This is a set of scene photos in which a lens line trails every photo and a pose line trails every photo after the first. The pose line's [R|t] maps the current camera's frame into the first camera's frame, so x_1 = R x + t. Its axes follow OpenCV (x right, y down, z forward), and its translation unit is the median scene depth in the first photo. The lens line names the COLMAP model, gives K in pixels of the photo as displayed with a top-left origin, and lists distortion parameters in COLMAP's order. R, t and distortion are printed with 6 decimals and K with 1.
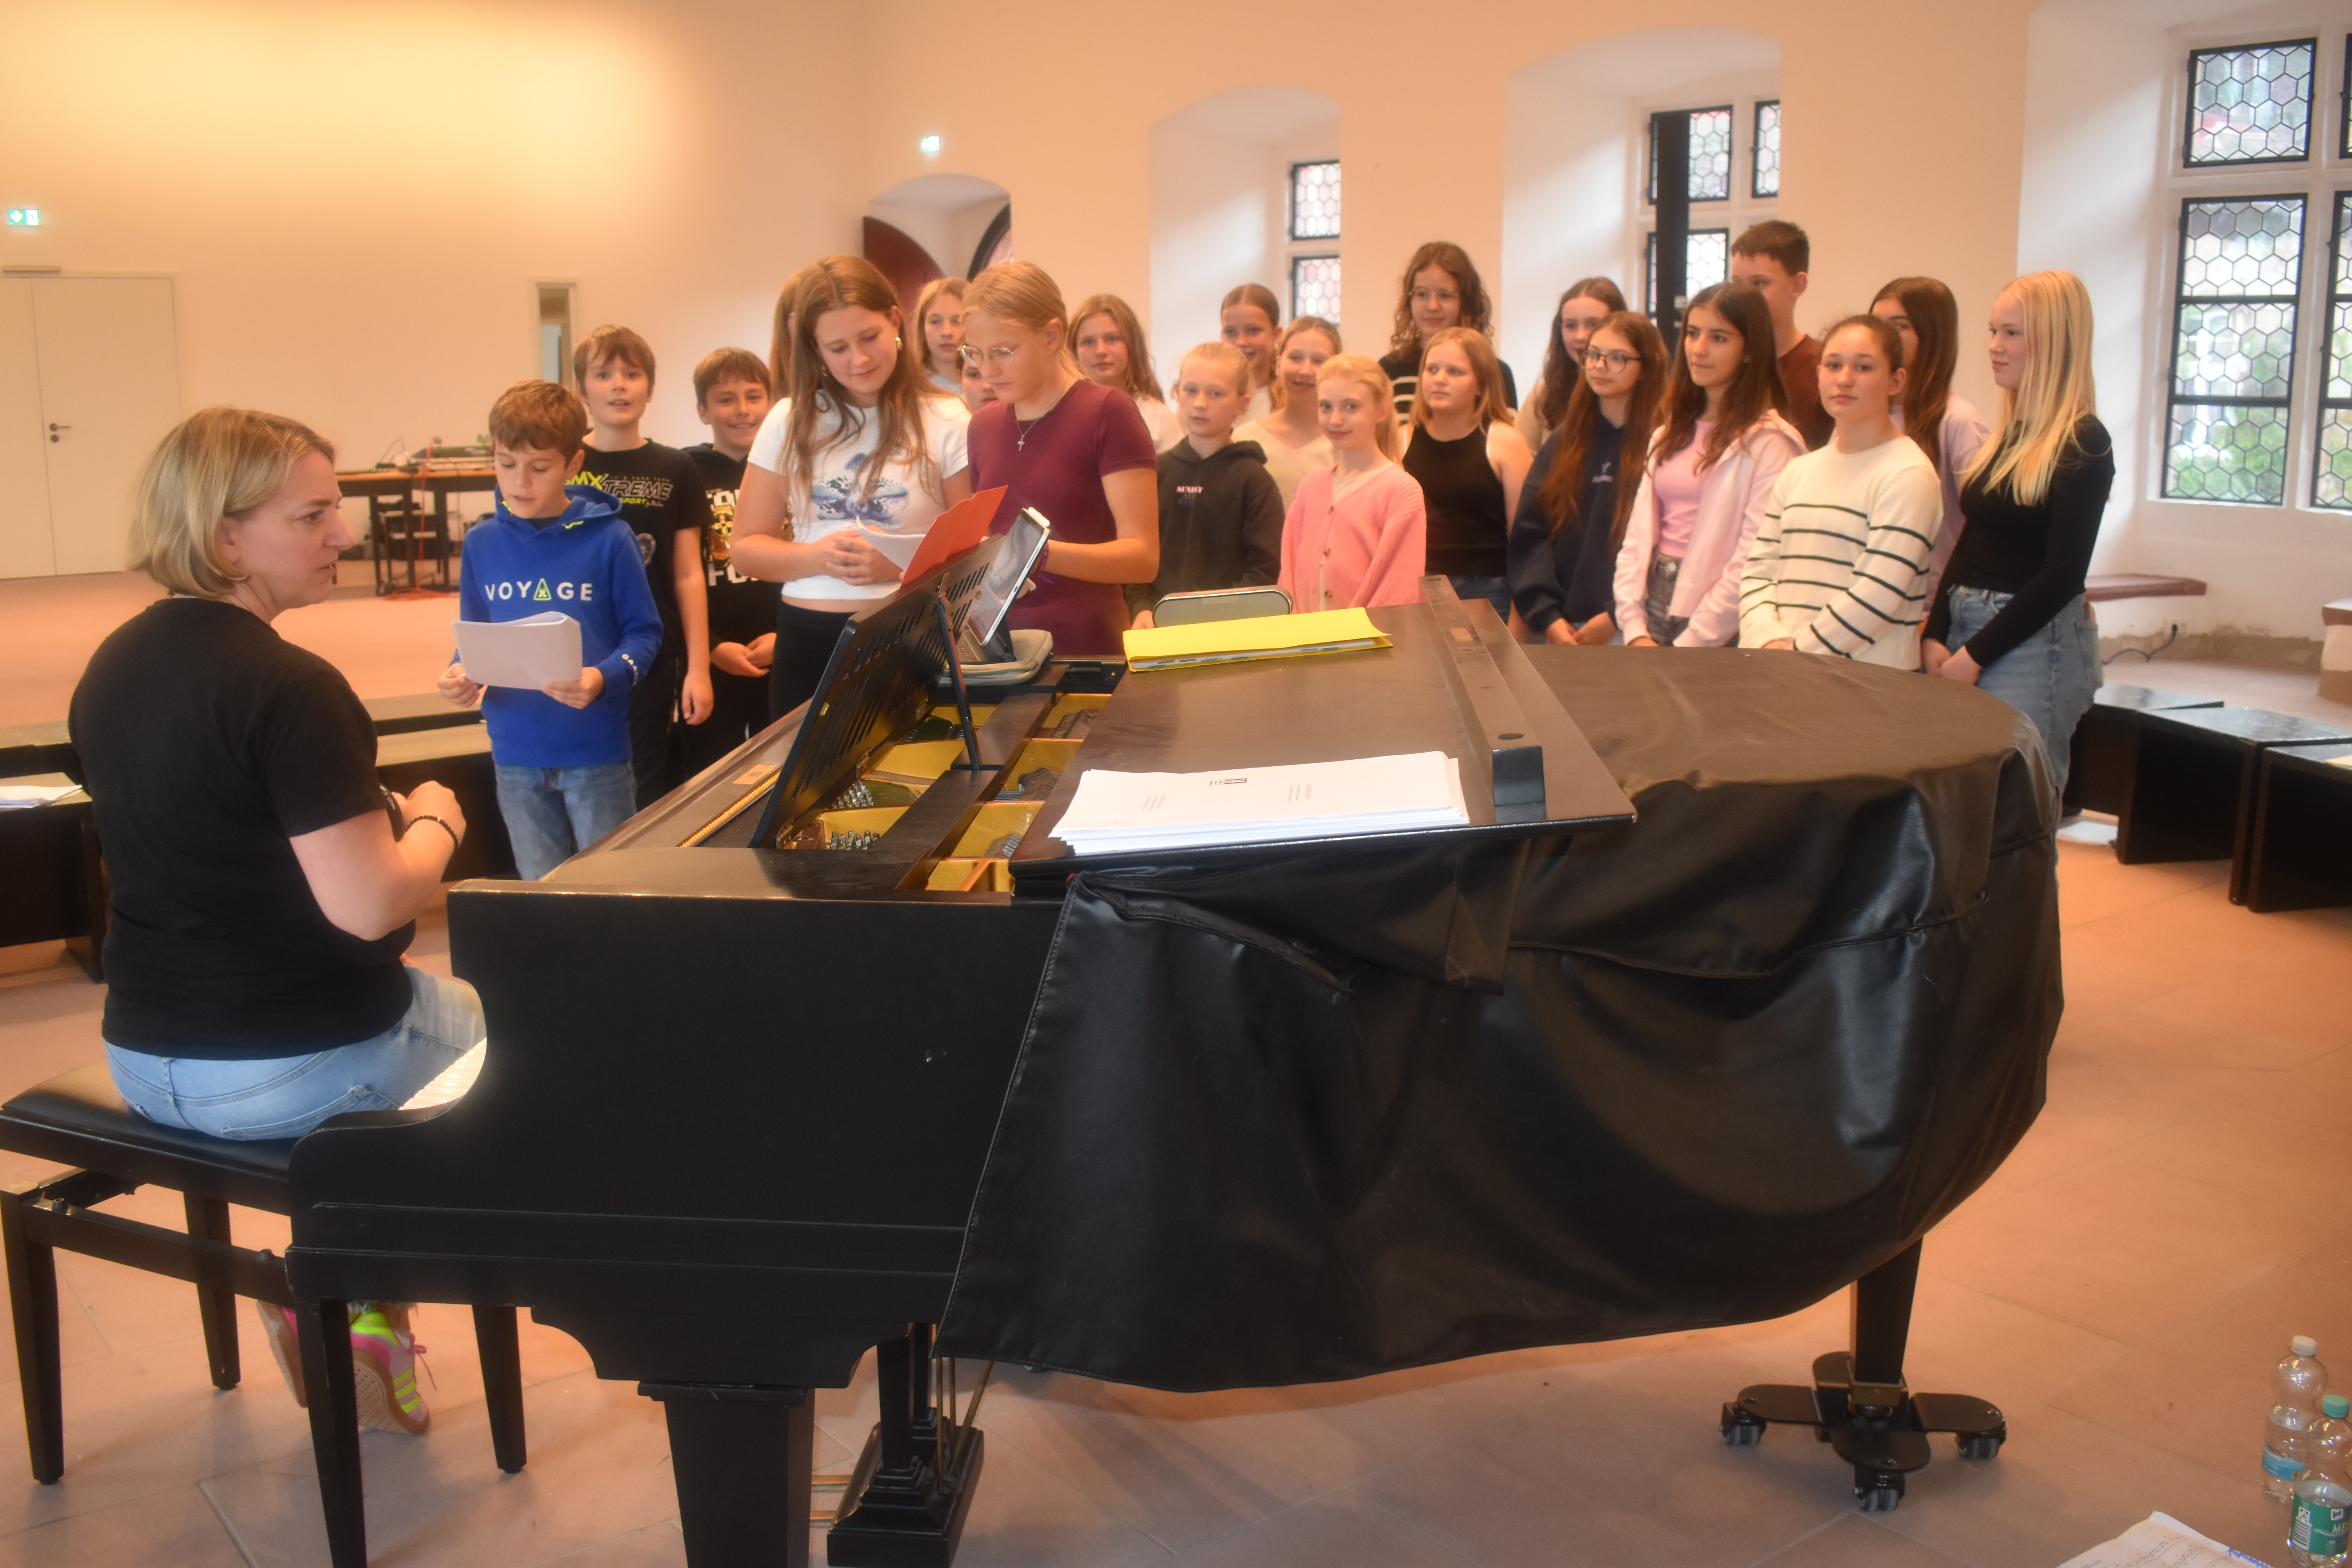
lens RADIAL K [[2149.0, 0, 1176.0], [0, 2149.0, 784.0], [0, 0, 1]] dist [-0.082704, 0.003958]
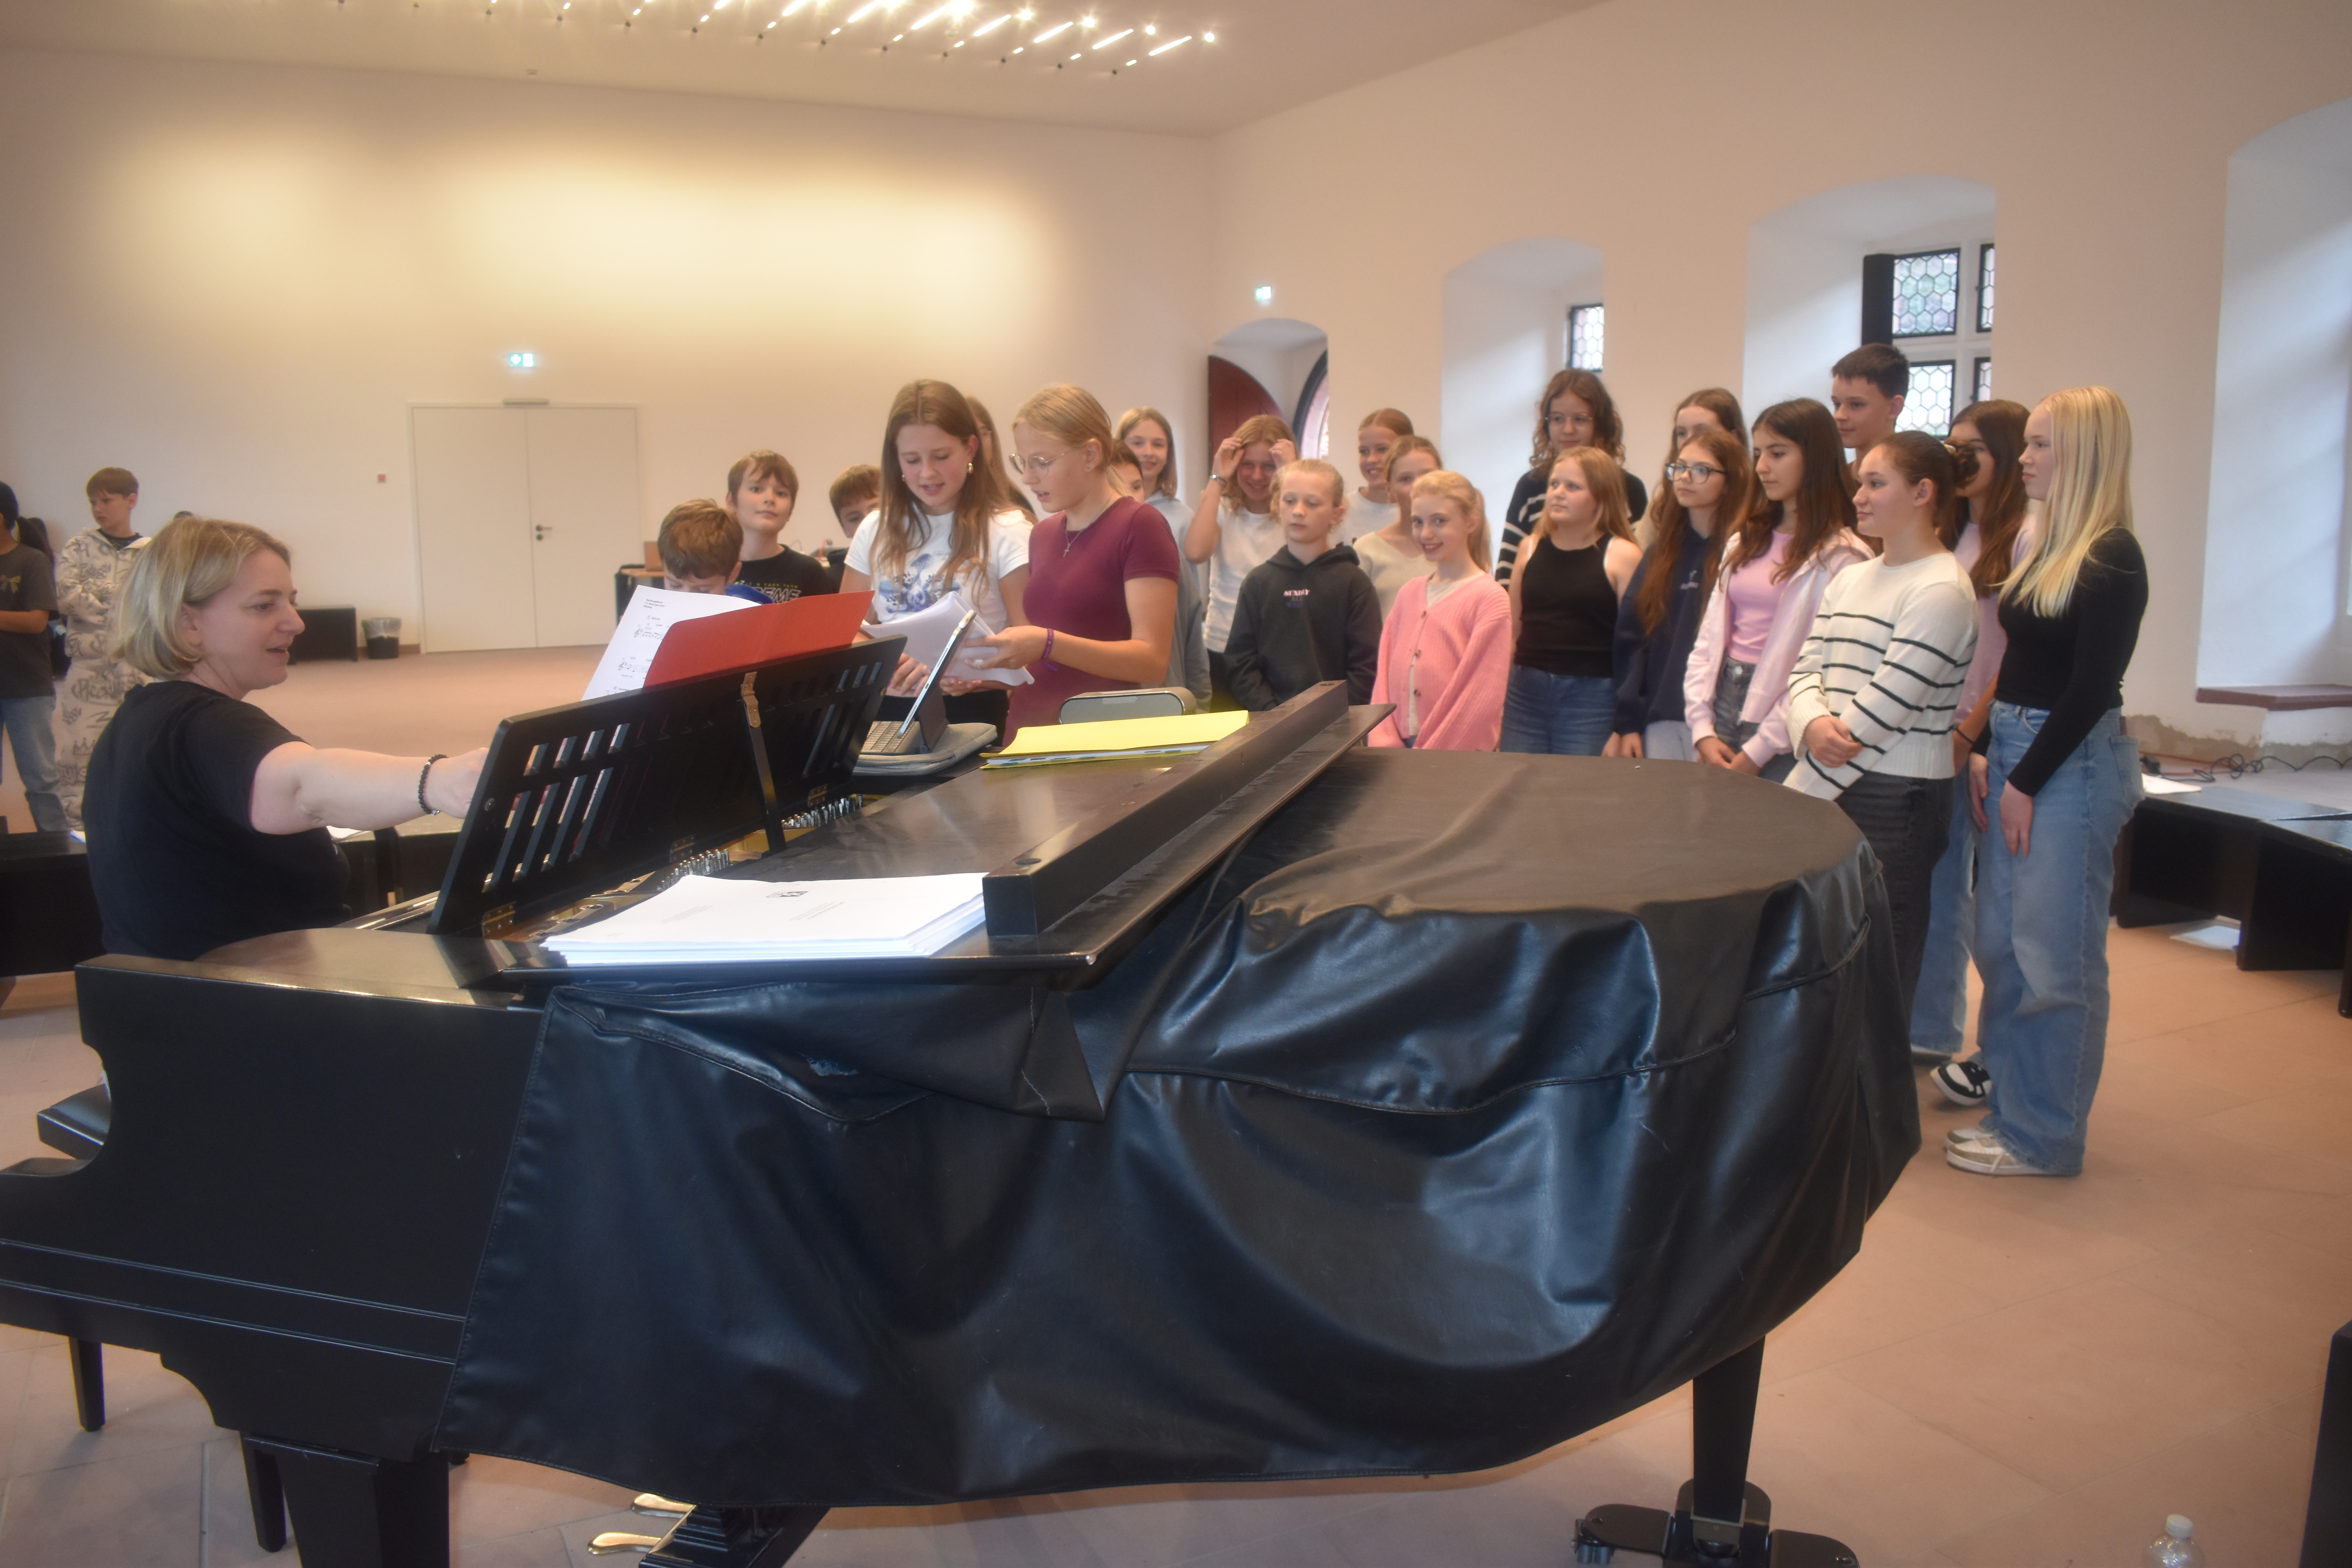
lens RADIAL K [[1835.3, 0, 1176.0], [0, 1835.3, 784.0], [0, 0, 1]] dist [-0.093921, 0.013709]
pose [[0.981426, 0.030717, -0.189368, 0.160273], [-0.036434, 0.998977, -0.026782, -0.016216], [0.188351, 0.033184, 0.981541, 0.091099]]
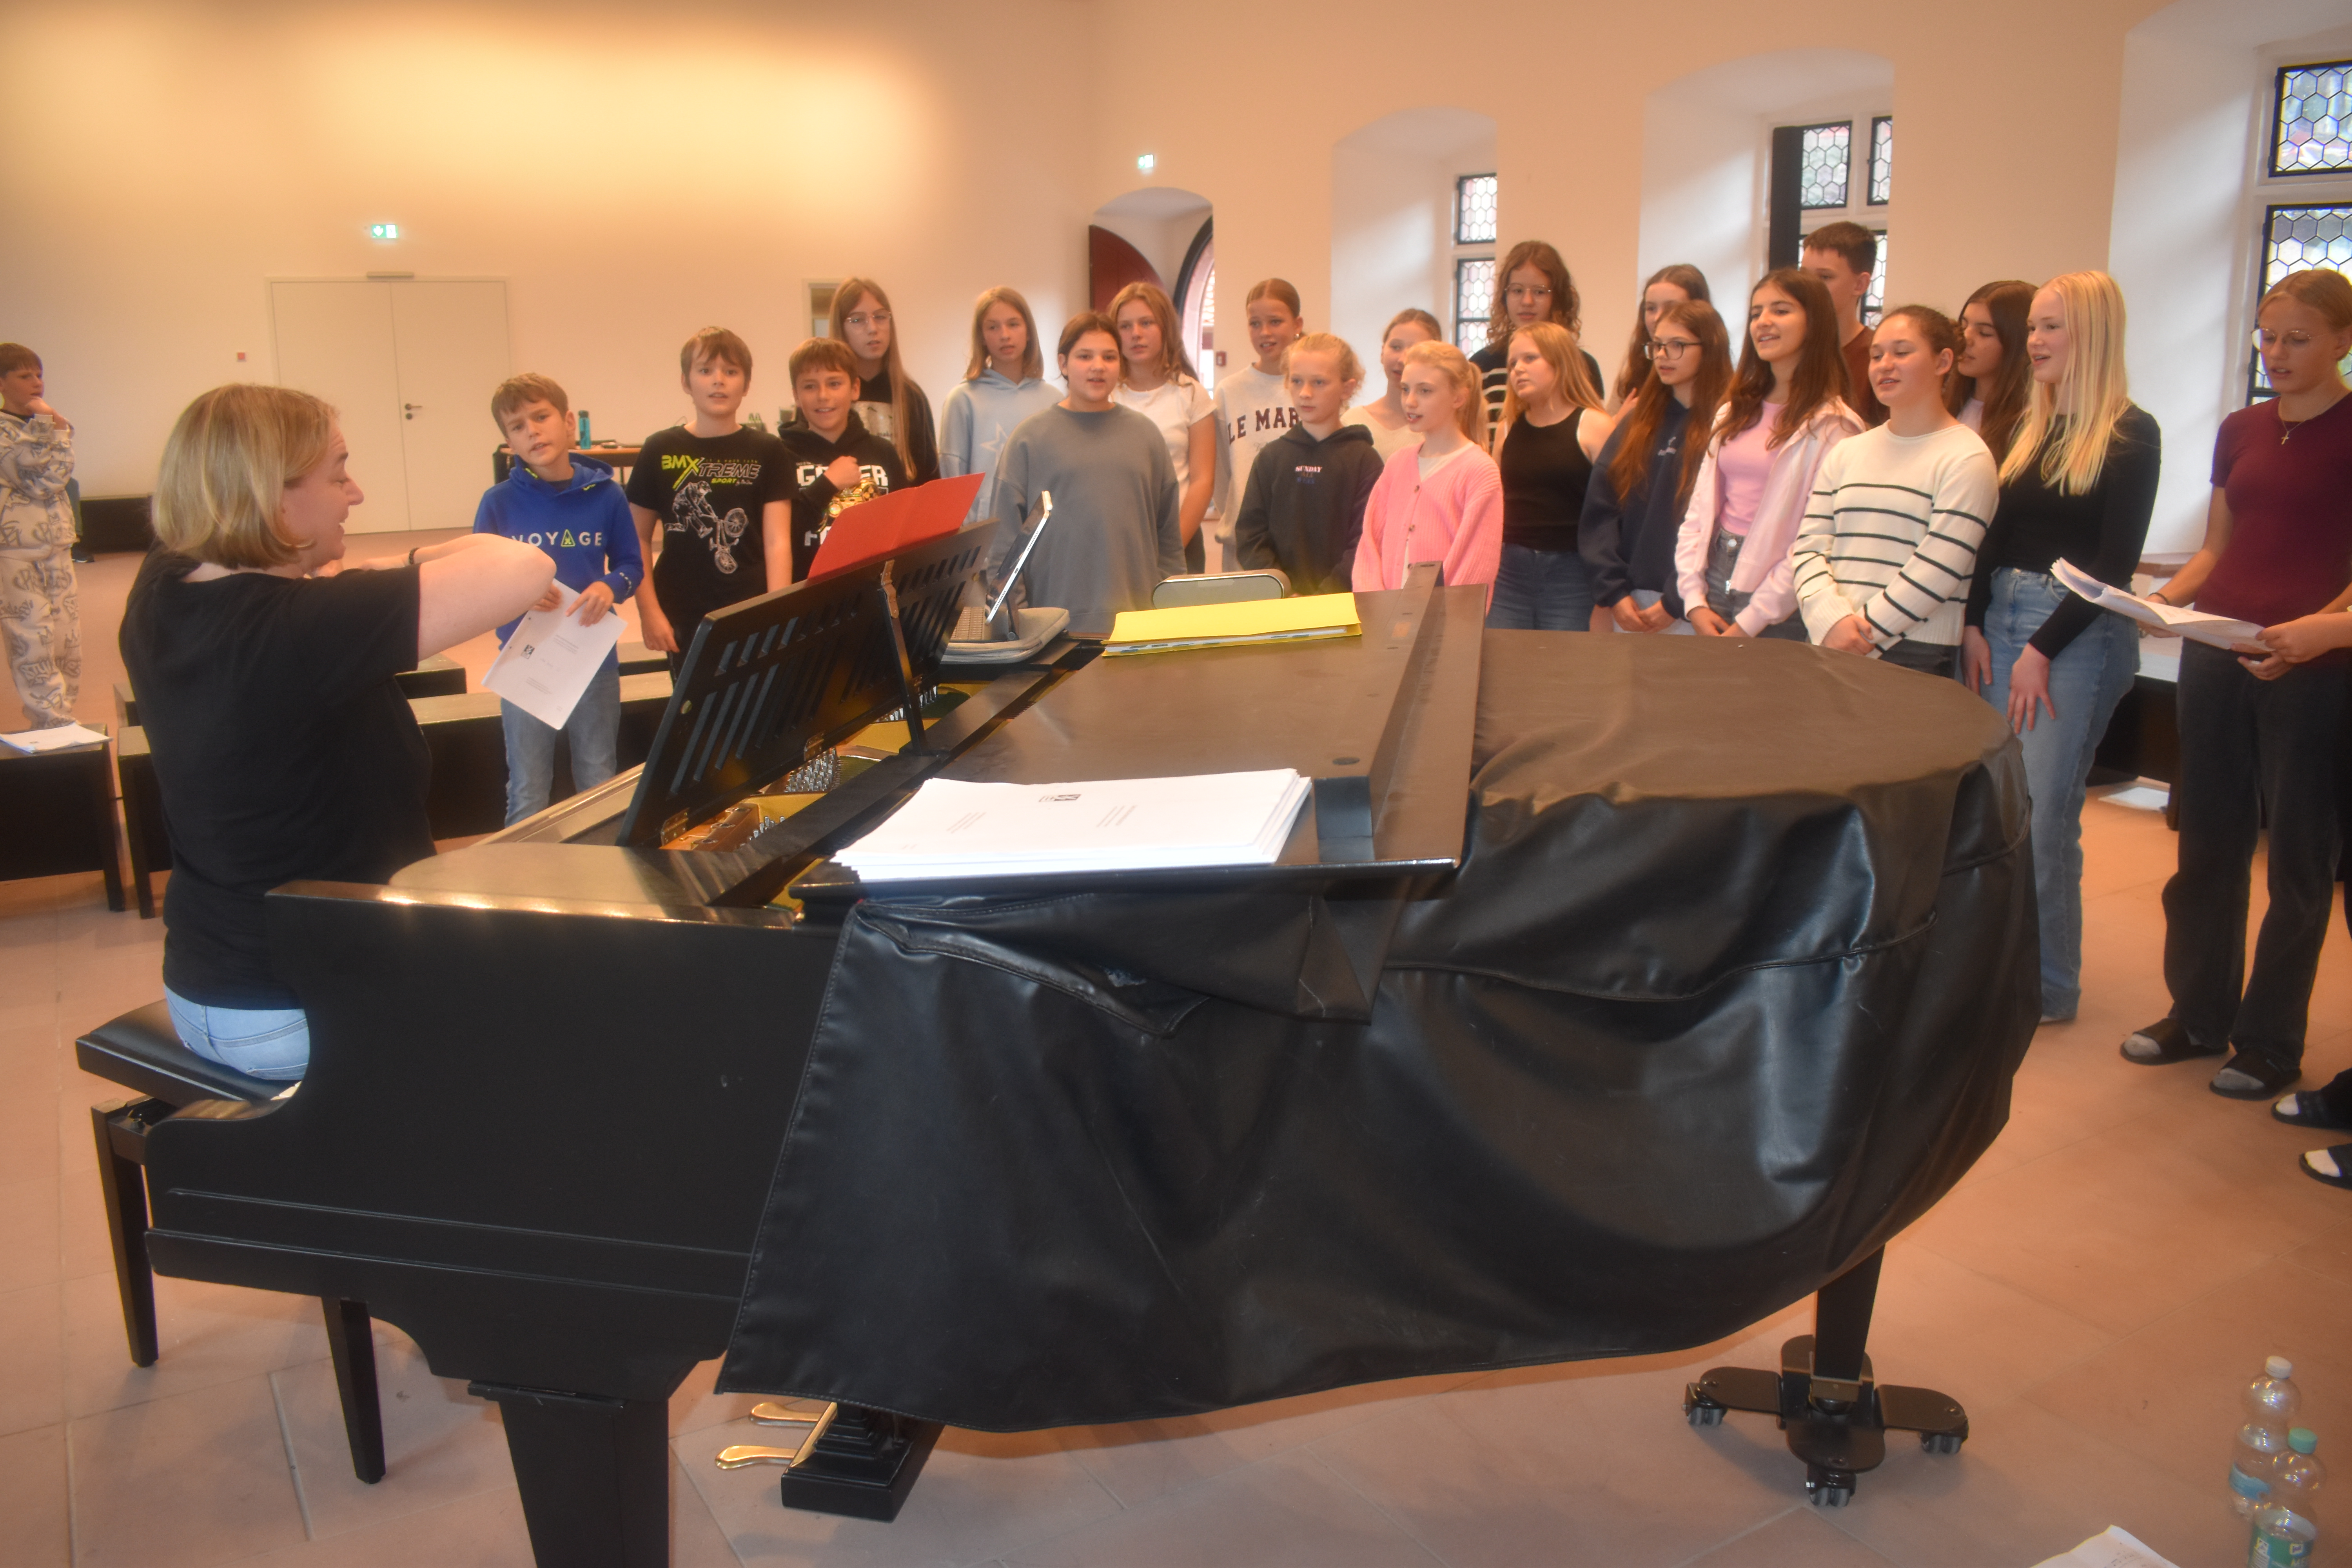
lens RADIAL K [[1821.3, 0, 1176.0], [0, 1821.3, 784.0], [0, 0, 1]] dist [-0.094393, 0.012080]
pose [[0.993682, 0.024297, -0.109568, 0.072619], [-0.019930, 0.998969, 0.040779, -0.018360], [0.110446, -0.038338, 0.993142, 0.094251]]
